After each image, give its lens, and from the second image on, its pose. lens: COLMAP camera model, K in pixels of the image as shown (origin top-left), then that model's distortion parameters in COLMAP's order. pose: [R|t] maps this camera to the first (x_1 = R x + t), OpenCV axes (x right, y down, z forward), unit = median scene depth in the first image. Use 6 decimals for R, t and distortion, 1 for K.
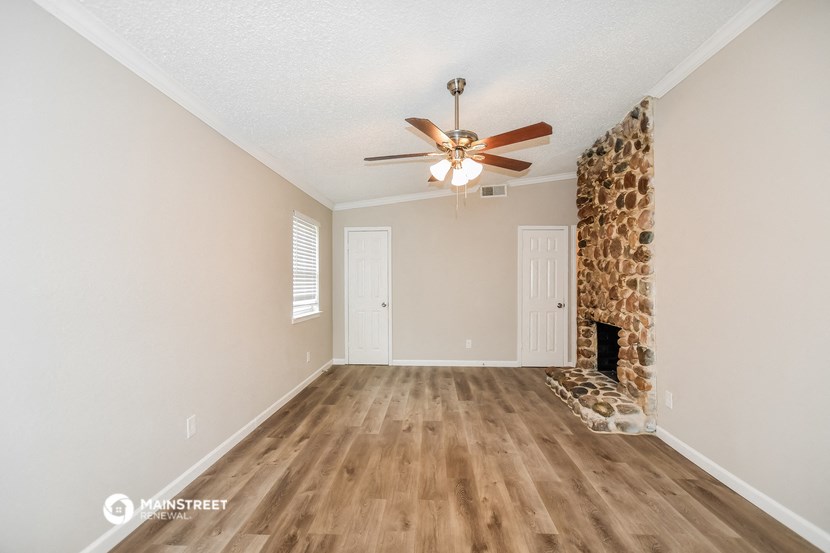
lens RADIAL K [[367.3, 0, 419.0], [0, 367.3, 282.3], [0, 0, 1]] dist [-0.000487, 0.000216]
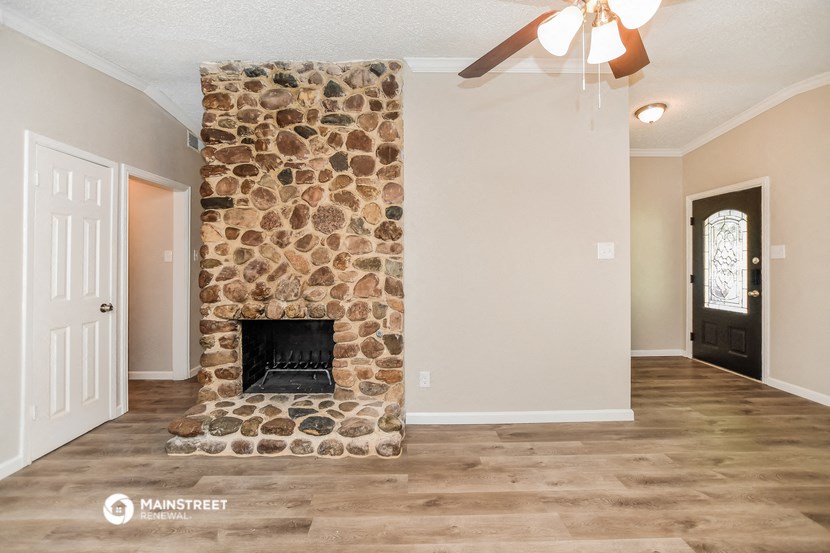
lens RADIAL K [[361.3, 0, 403.6], [0, 361.3, 260.8], [0, 0, 1]] dist [-0.014278, 0.000213]
pose [[-0.049273, 0.005438, 0.998771, -0.281646], [0.008268, 0.999953, -0.005037, 0.001664], [-0.998751, 0.008009, -0.049316, 1.045592]]
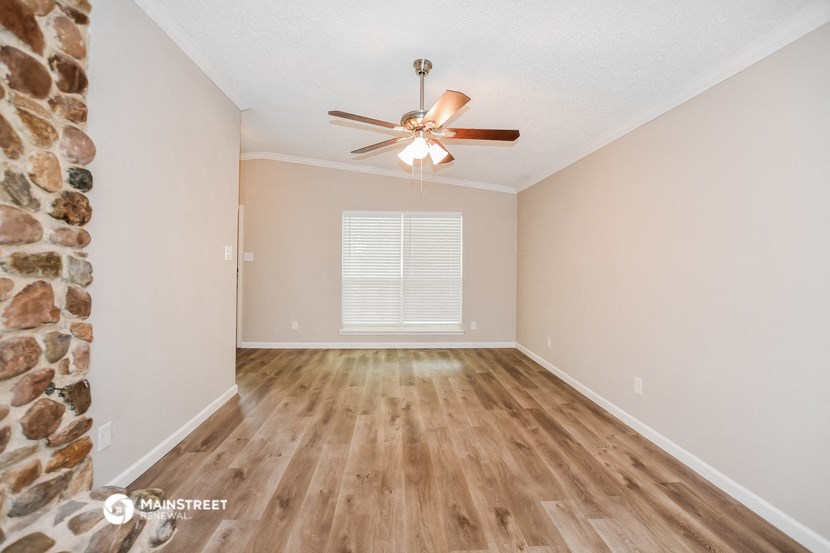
lens RADIAL K [[365.1, 0, 411.3], [0, 365.1, 262.8], [0, 0, 1]] dist [-0.001029, 0.000050]
pose [[-0.996369, -0.010554, -0.084479, 0.173743], [-0.010593, 0.999944, 0.000015, -0.003084], [0.084474, 0.000910, -0.996425, 1.619216]]
